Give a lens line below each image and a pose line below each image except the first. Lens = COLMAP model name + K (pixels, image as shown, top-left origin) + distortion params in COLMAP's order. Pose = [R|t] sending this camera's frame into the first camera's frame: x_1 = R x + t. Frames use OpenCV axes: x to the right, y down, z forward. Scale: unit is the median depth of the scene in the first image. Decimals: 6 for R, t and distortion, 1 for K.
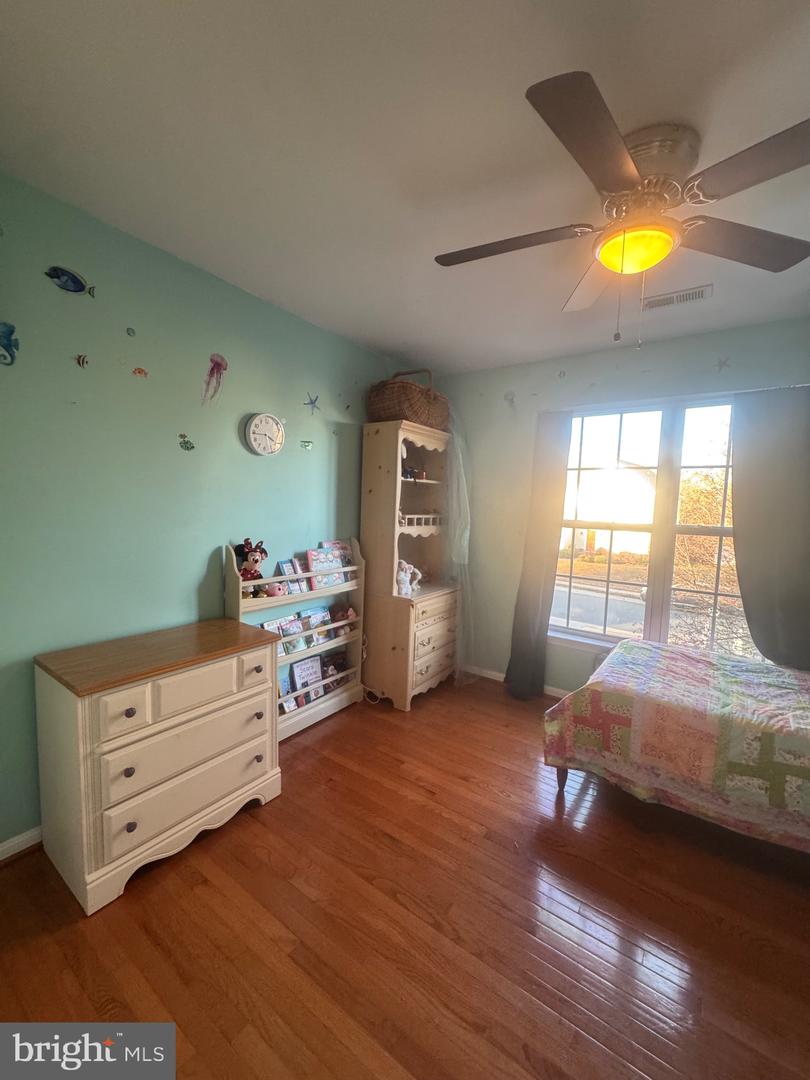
lens RADIAL K [[432.4, 0, 404.1], [0, 432.4, 539.2], [0, 0, 1]] dist [-0.001862, 0.000798]
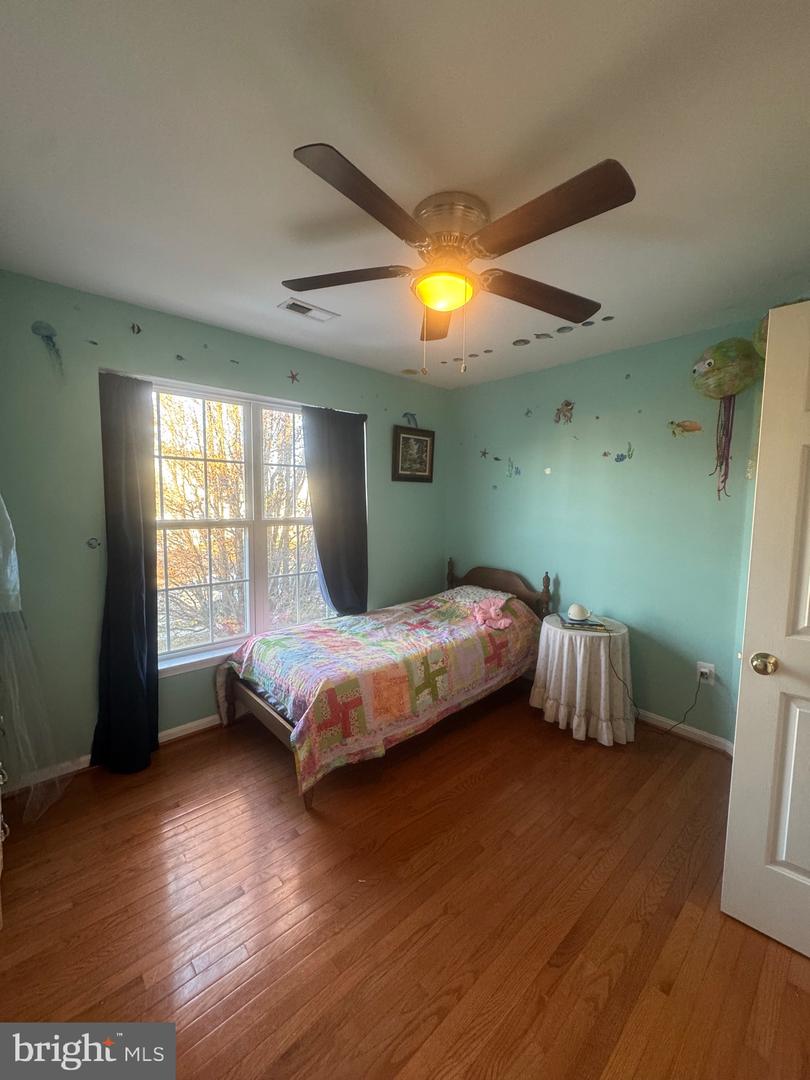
lens RADIAL K [[432.4, 0, 402.7], [0, 432.4, 539.4], [0, 0, 1]] dist [-0.001862, 0.000798]
pose [[0.211400, -0.119208, 0.970103, -0.443274], [0.072062, 0.991734, 0.106162, -0.091102], [-0.974739, 0.047464, 0.218243, 0.566769]]
